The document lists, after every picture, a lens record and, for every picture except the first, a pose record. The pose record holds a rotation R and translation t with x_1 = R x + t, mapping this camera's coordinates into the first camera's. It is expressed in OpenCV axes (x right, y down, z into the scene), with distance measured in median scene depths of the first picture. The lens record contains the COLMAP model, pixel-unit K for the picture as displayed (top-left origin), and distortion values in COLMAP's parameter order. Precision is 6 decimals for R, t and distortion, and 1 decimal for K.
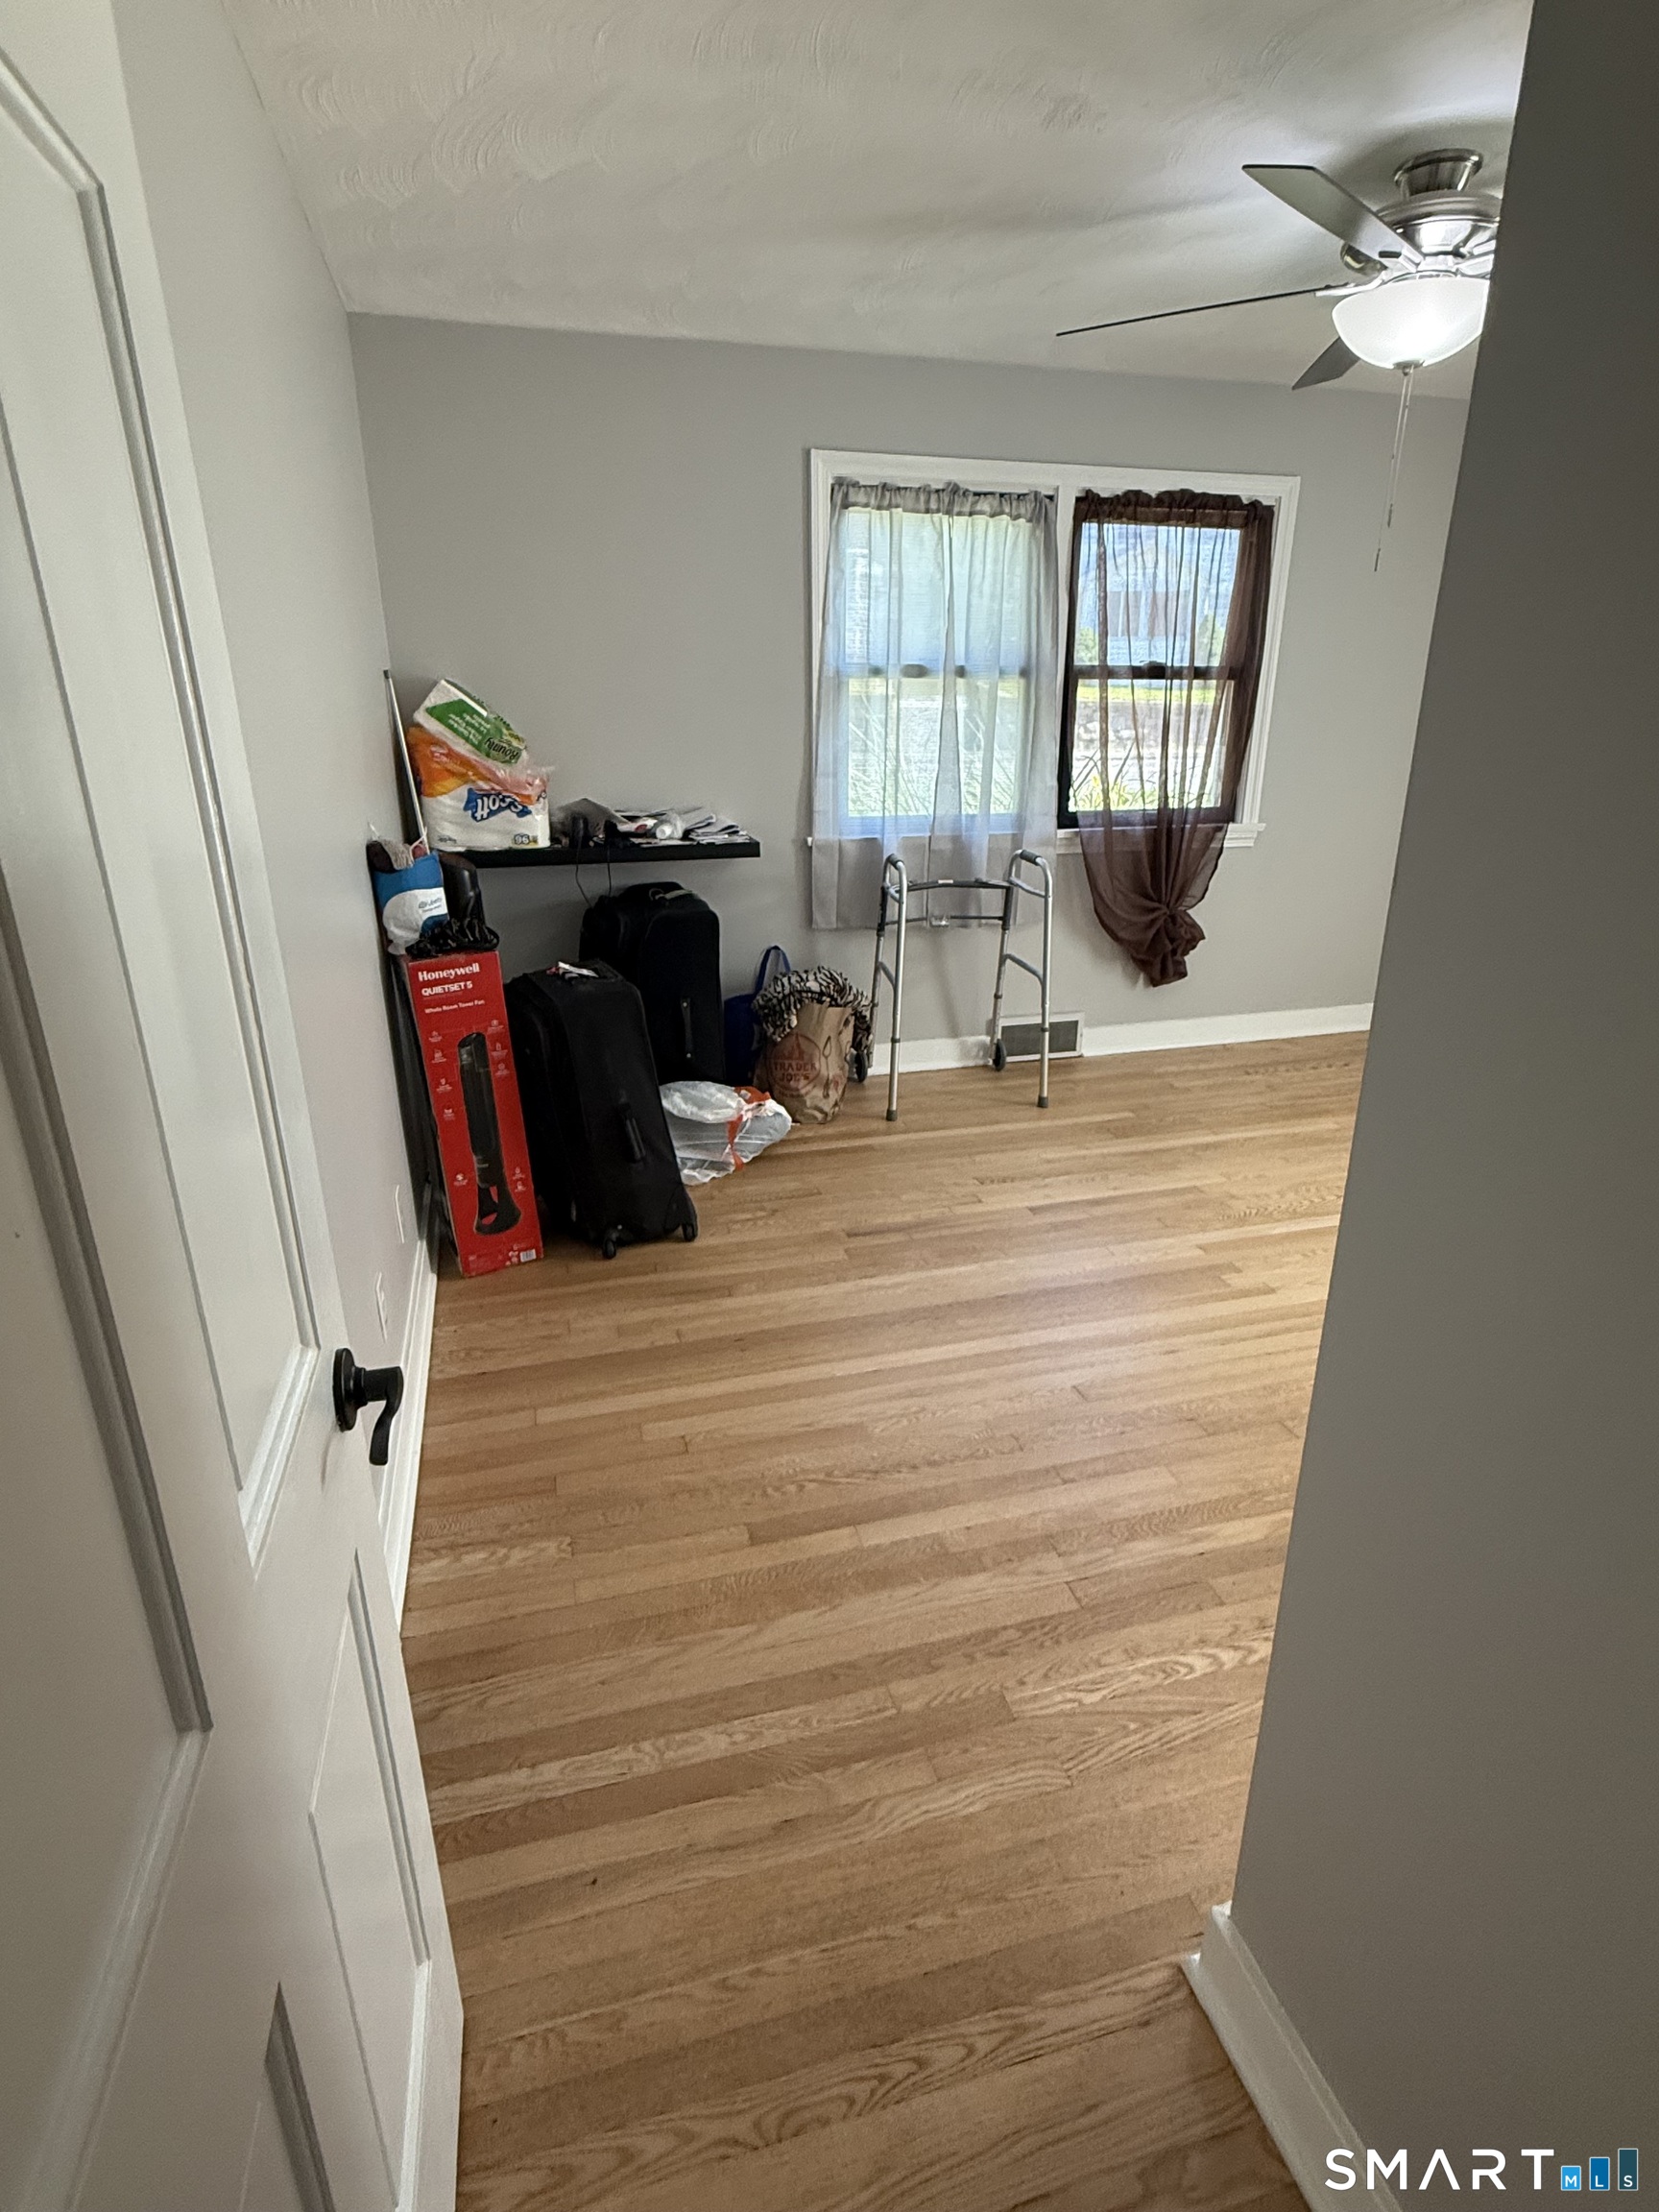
lens RADIAL K [[1140.2, 0, 833.3], [0, 1140.2, 1106.9], [0, 0, 1]] dist [0.002952, 0.000104]
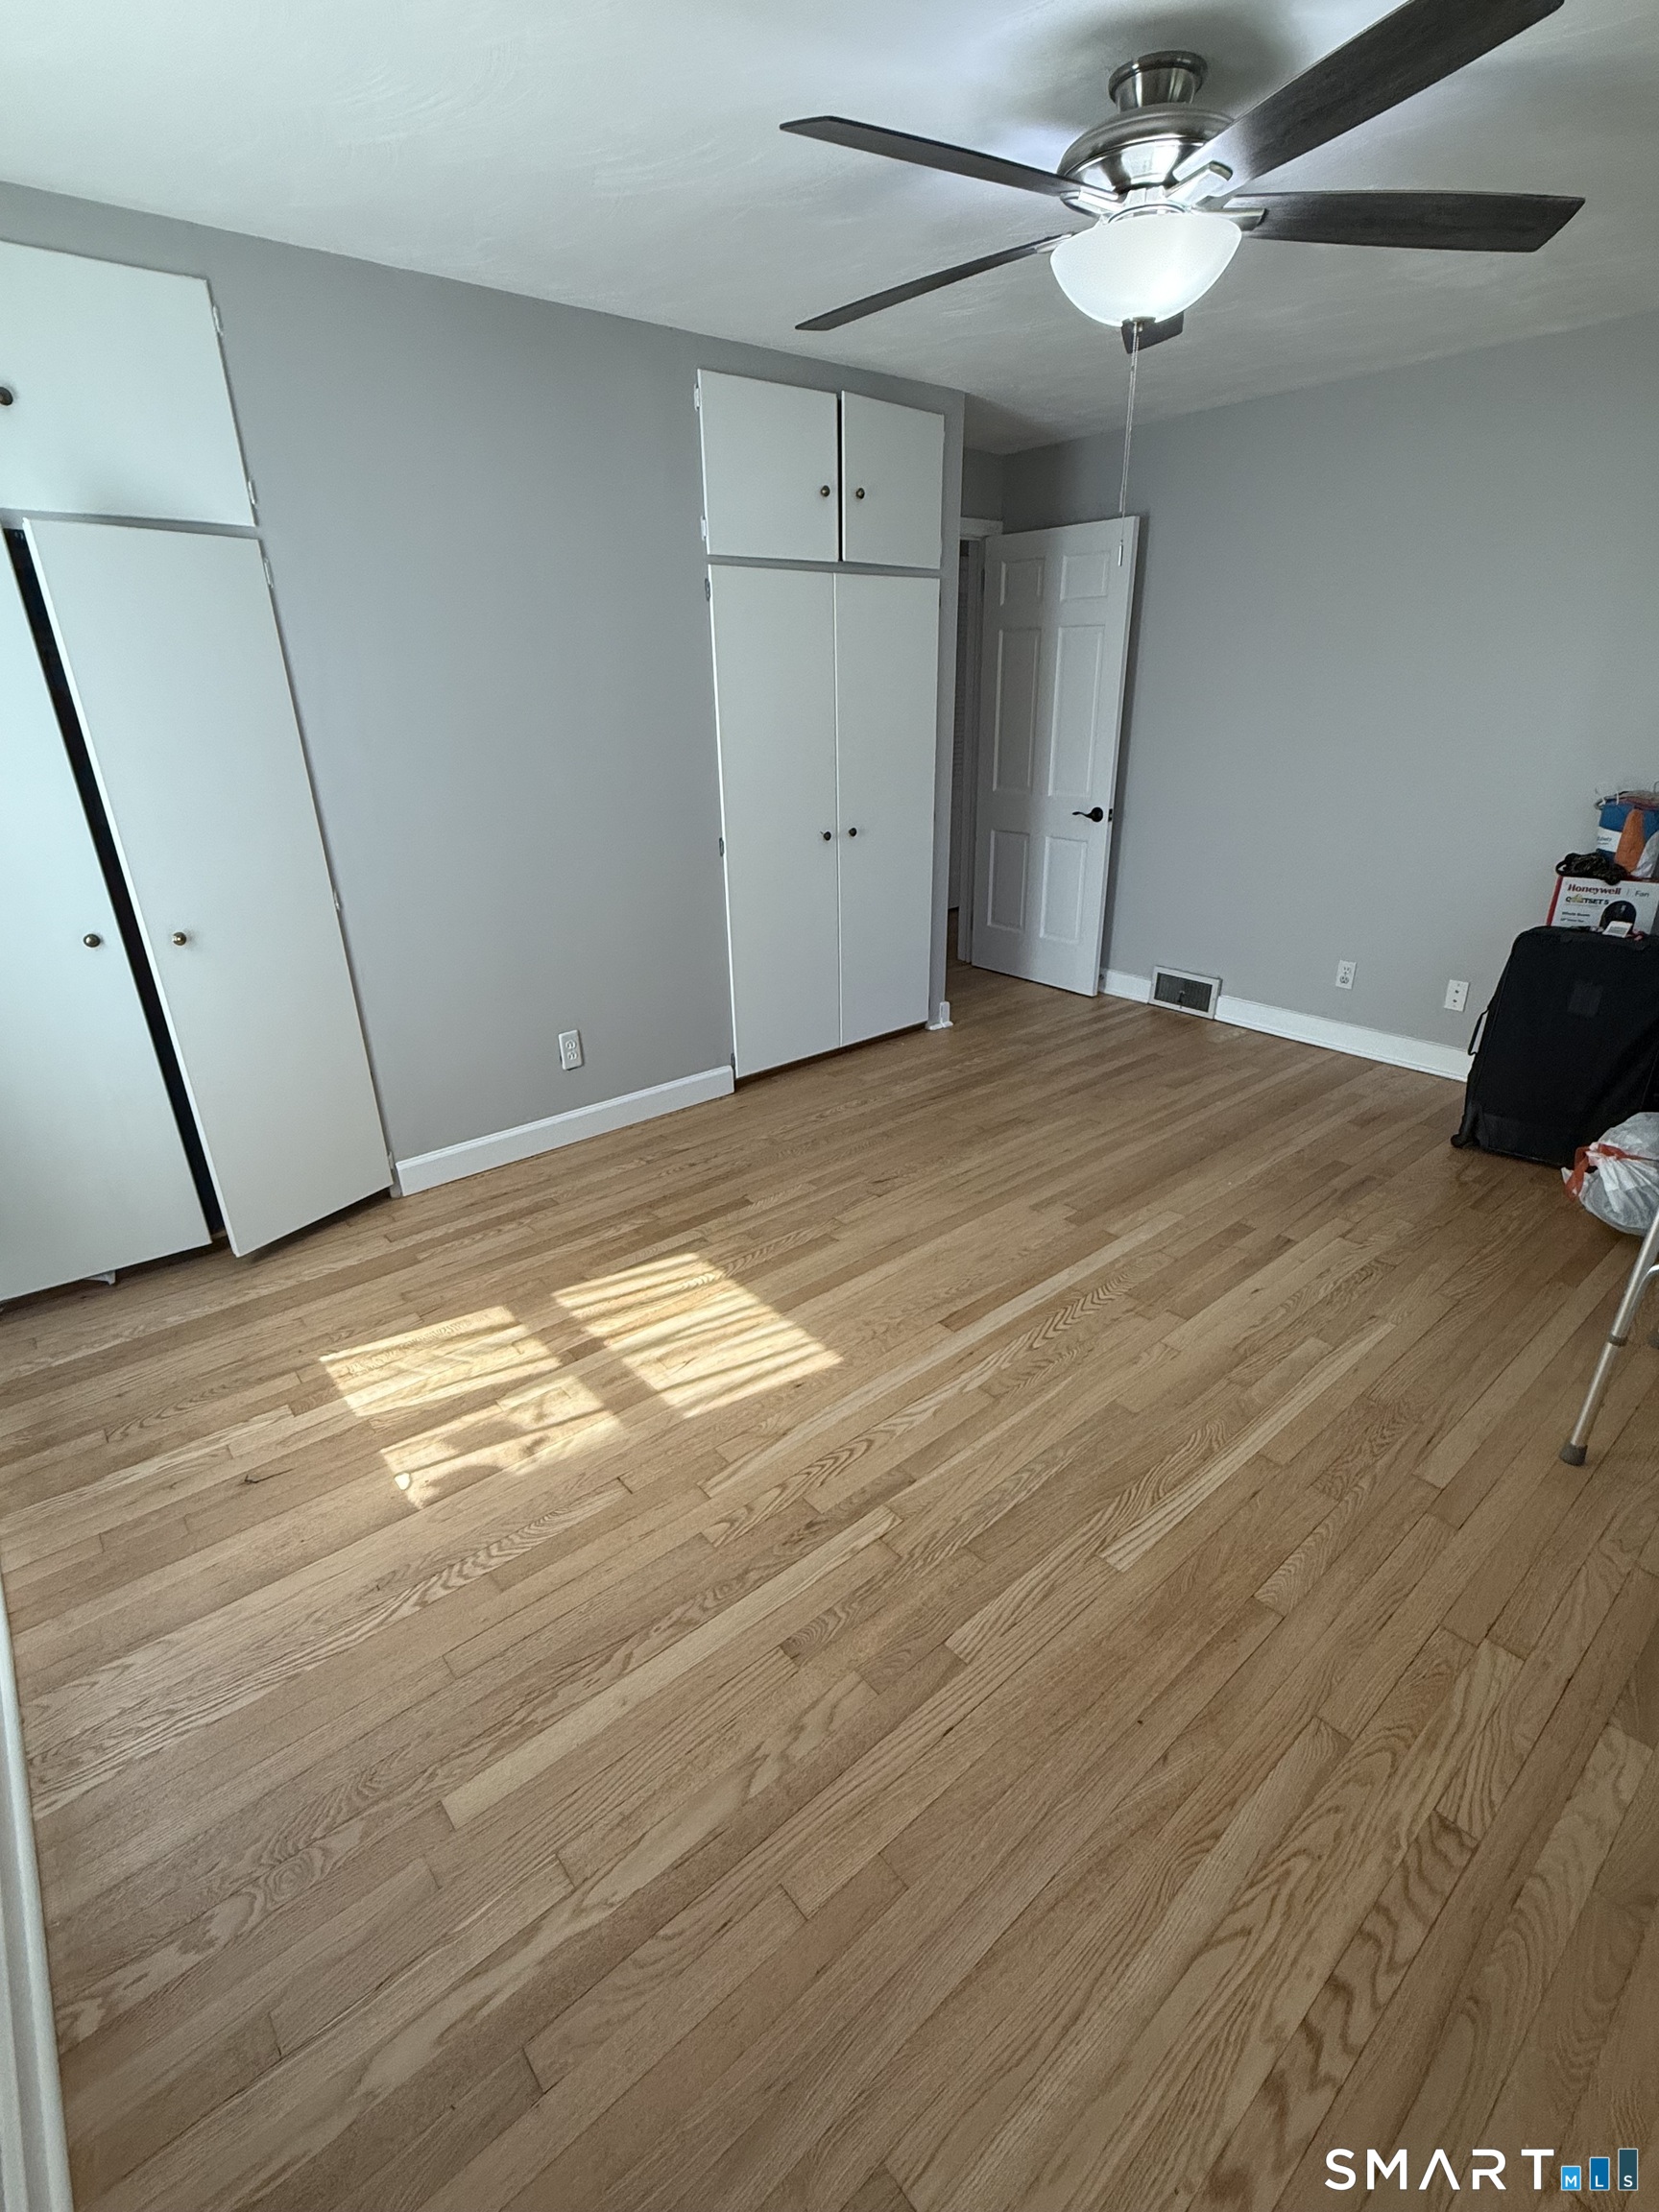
lens RADIAL K [[1012.5, 0, 834.0], [0, 1012.5, 1107.9], [0, 0, 1]] dist [-0.000172, 0.001200]
pose [[-0.907431, 0.170513, -0.384050, 0.845216], [-0.137353, 0.743397, 0.654596, -0.507835], [0.397118, 0.646751, -0.651161, 1.353271]]
